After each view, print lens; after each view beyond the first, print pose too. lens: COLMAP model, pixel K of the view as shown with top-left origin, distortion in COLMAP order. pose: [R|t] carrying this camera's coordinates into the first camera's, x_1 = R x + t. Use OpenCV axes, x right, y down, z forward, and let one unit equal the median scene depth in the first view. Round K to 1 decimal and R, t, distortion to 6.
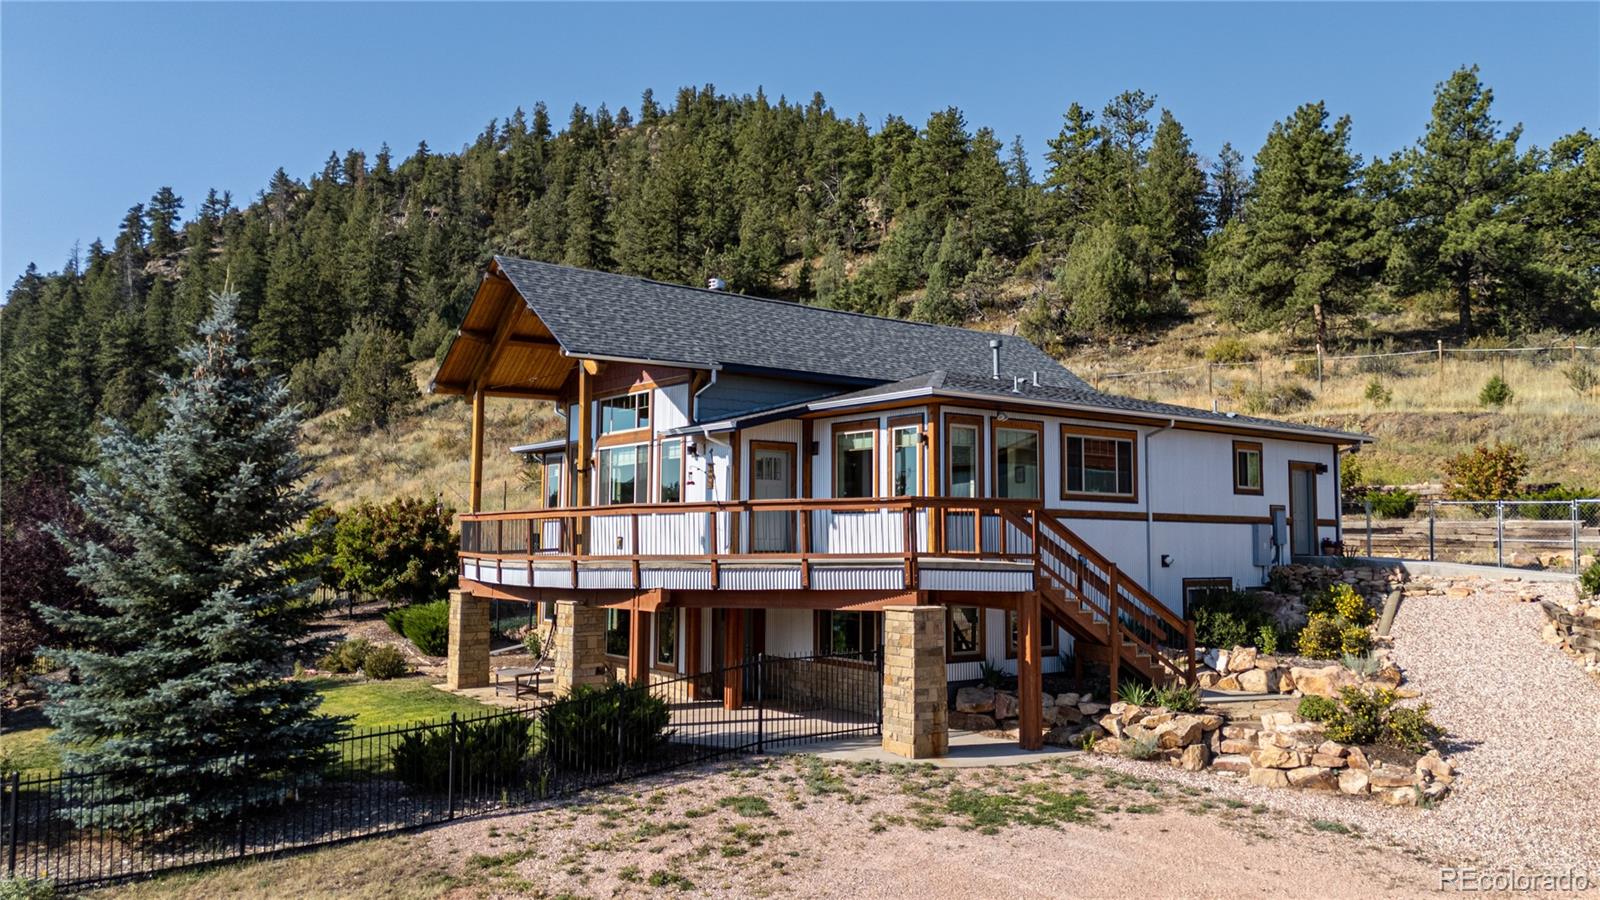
lens RADIAL K [[1254.0, 0, 800.0], [0, 1254.0, 450.0], [0, 0, 1]] dist [0.100341, -0.059260]
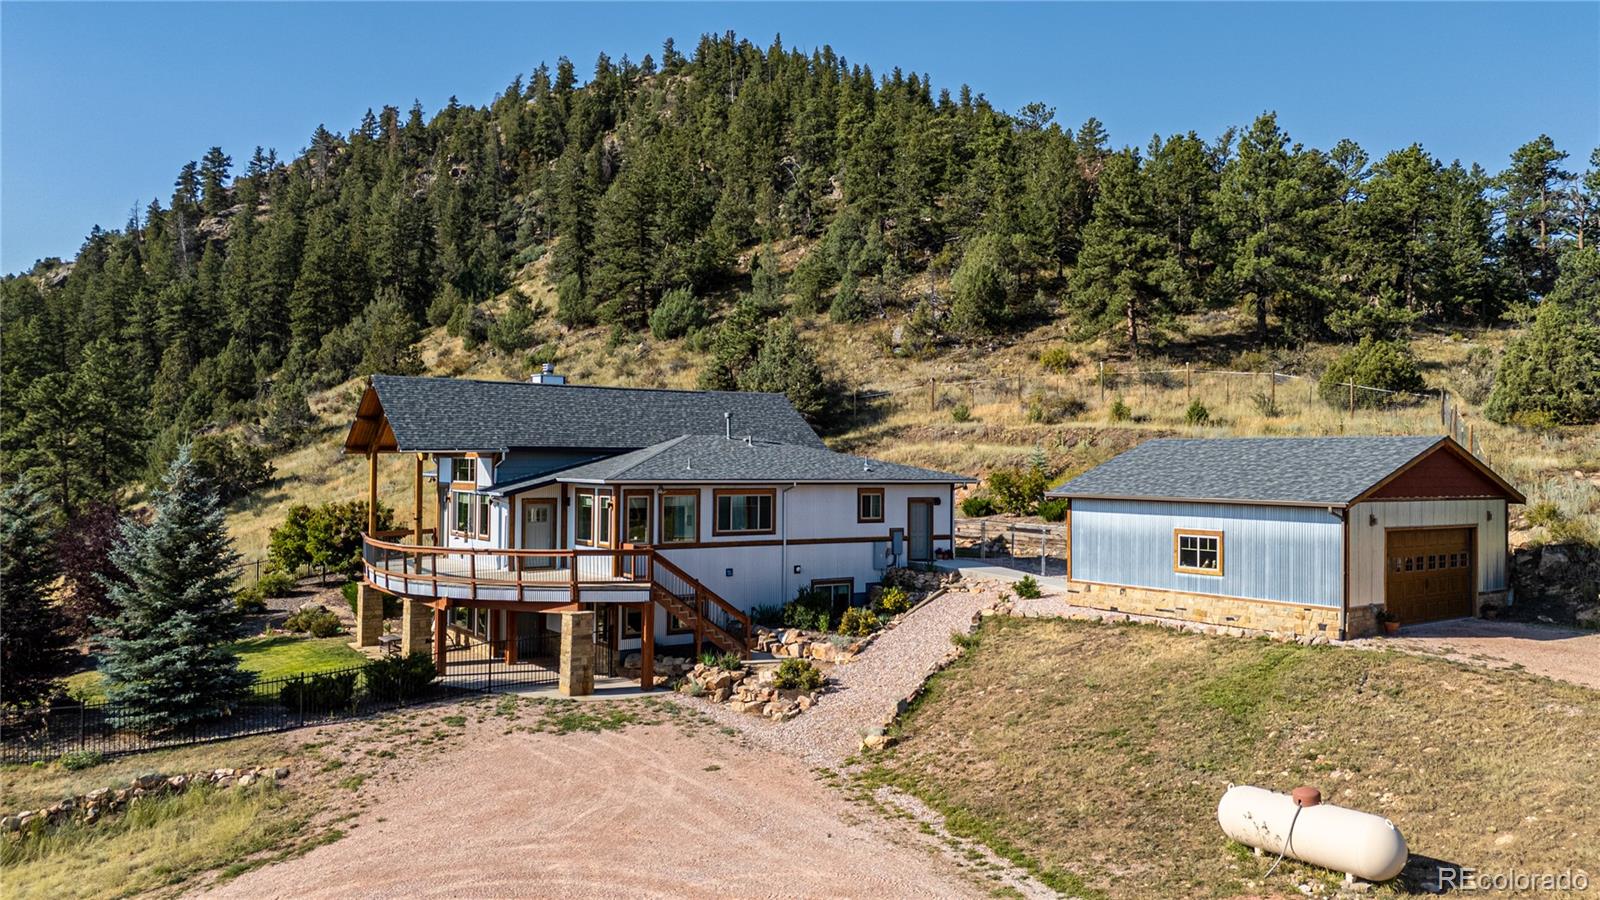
lens RADIAL K [[1292.9, 0, 800.0], [0, 1292.9, 450.0], [0, 0, 1]] dist [0.076785, -0.004907]
pose [[0.998490, -0.000083, -0.054931, 0.165374], [0.003564, 0.997989, 0.063285, -0.070816], [0.054815, -0.063385, 0.996483, -0.257847]]
